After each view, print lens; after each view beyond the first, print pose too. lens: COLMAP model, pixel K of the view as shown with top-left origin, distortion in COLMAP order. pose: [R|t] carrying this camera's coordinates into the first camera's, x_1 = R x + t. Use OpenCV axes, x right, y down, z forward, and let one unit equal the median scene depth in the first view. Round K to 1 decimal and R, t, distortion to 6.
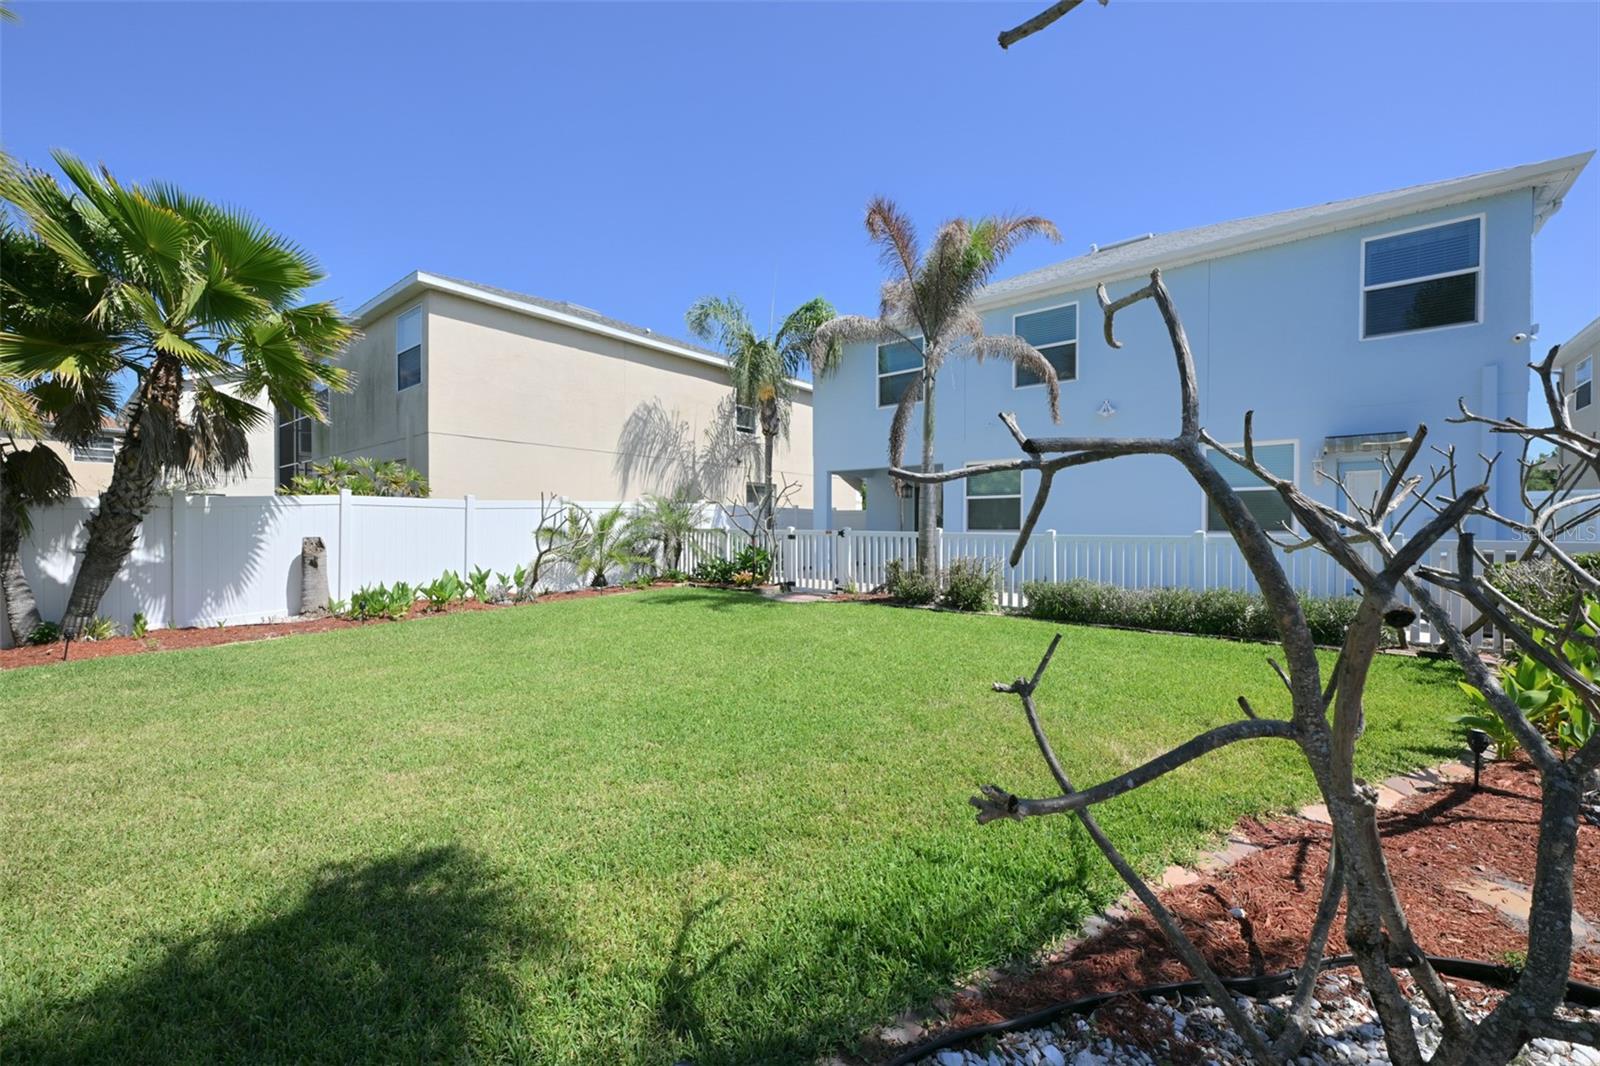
lens RADIAL K [[652.3, 0, 800.0], [0, 652.3, 533.0], [0, 0, 1]] dist [-0.000224, -0.000025]
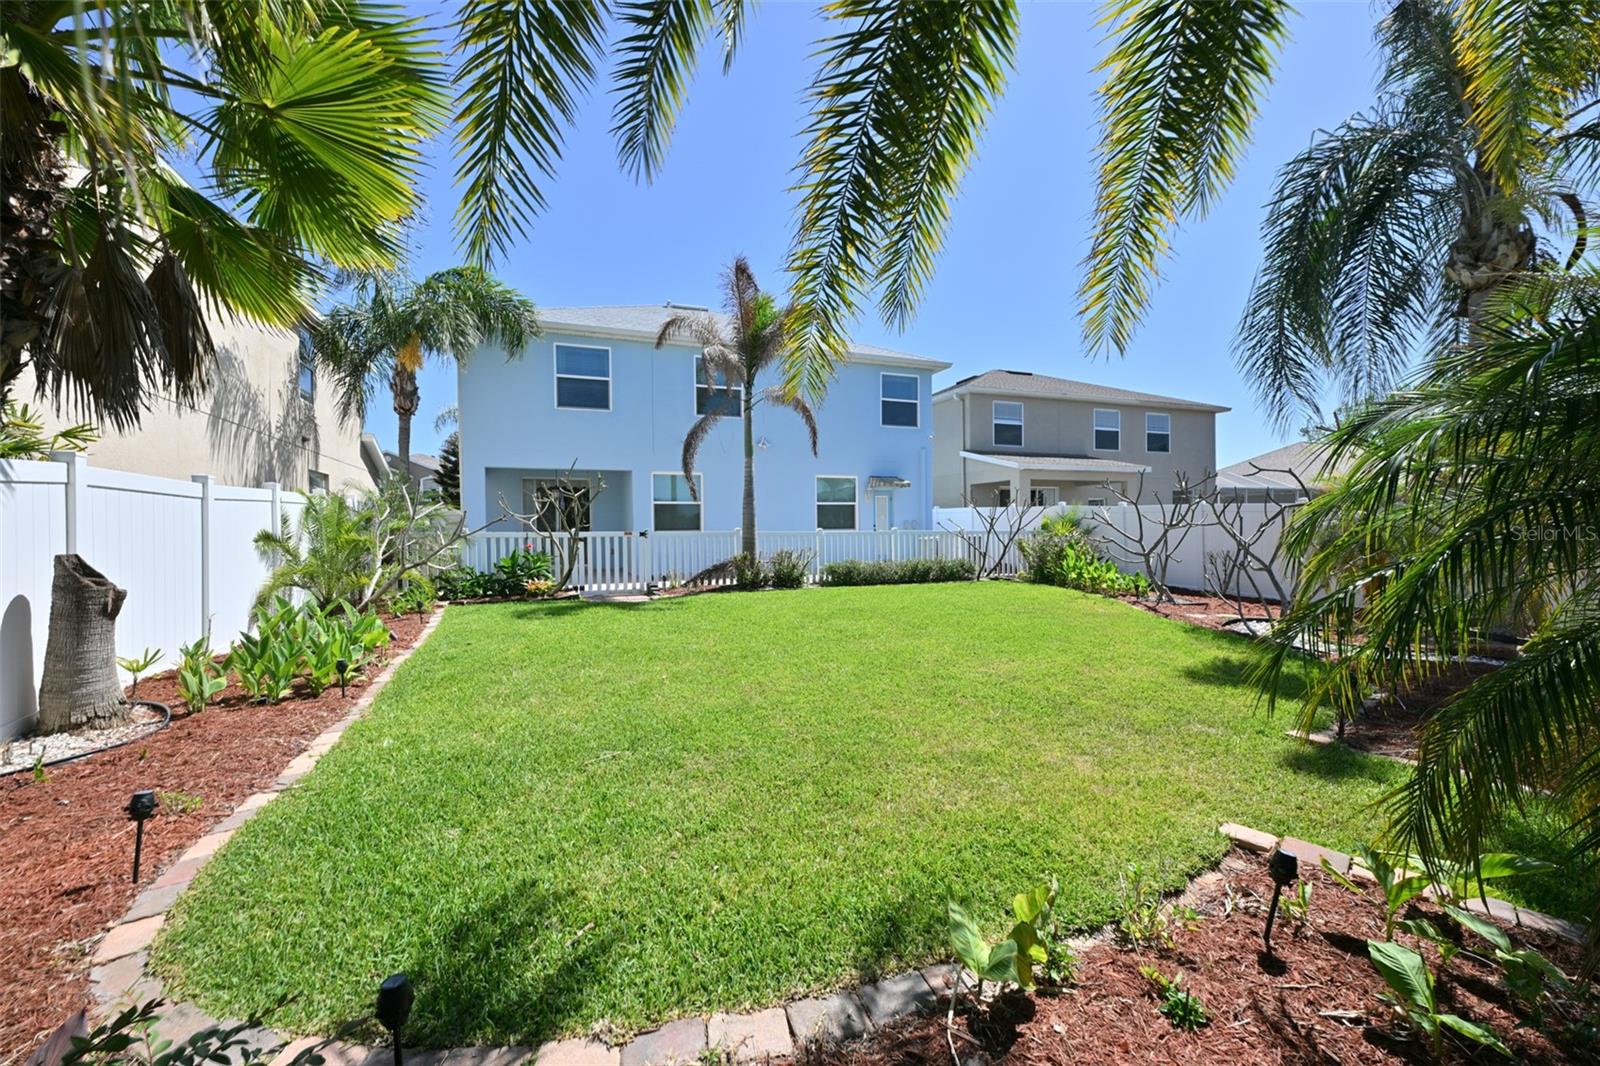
lens RADIAL K [[652.3, 0, 800.0], [0, 652.3, 533.0], [0, 0, 1]] dist [-0.000224, -0.000025]
pose [[0.458501, -0.014161, 0.888581, -0.936618], [0.018829, 0.999803, 0.006218, -0.003501], [-0.888494, 0.013880, 0.458678, 0.353443]]
